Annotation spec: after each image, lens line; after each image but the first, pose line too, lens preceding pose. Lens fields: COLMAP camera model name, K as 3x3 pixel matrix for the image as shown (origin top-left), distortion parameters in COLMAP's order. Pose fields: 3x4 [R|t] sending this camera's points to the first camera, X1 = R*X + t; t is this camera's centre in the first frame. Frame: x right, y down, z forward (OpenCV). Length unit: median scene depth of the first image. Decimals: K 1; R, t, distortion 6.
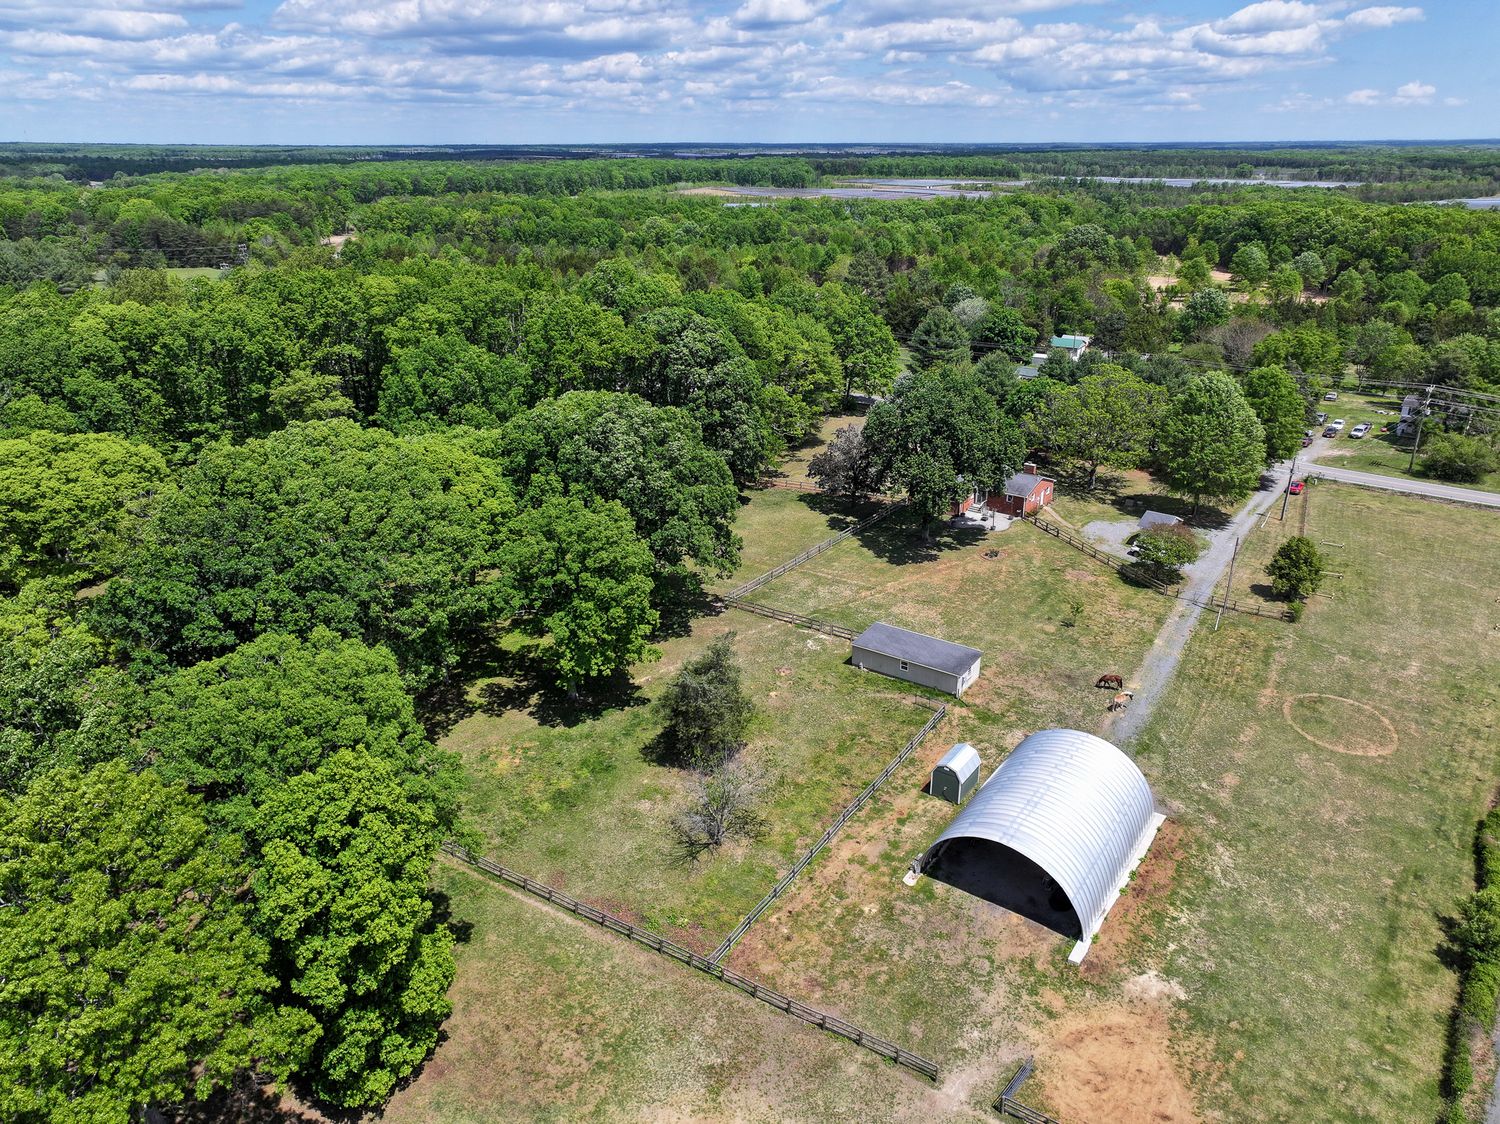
lens RADIAL K [[1066.3, 0, 723.2], [0, 1066.3, 565.1], [0, 0, 1]] dist [-0.010867, 0.033868]
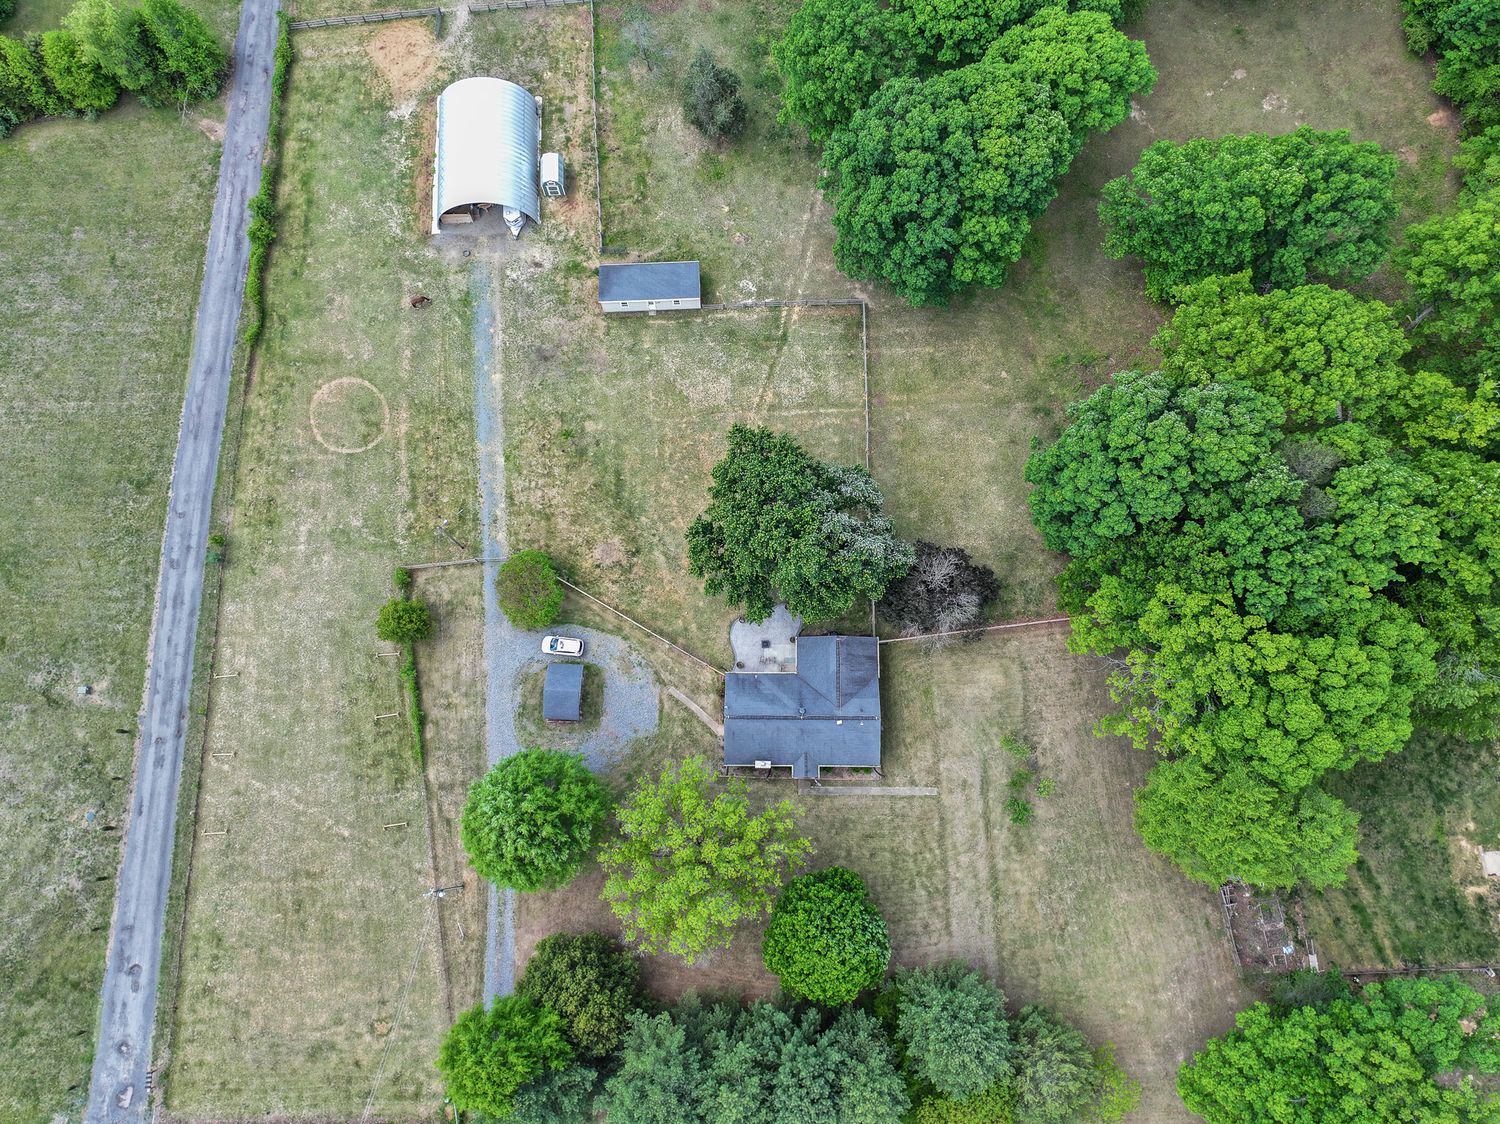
lens RADIAL K [[1066.3, 0, 723.2], [0, 1066.3, 565.1], [0, 0, 1]] dist [-0.010867, 0.033868]
pose [[-0.783596, 0.601484, -0.155542, 0.505660], [-0.228738, -0.046540, 0.972375, -1.140541], [0.577629, 0.797528, 0.174051, 1.118523]]
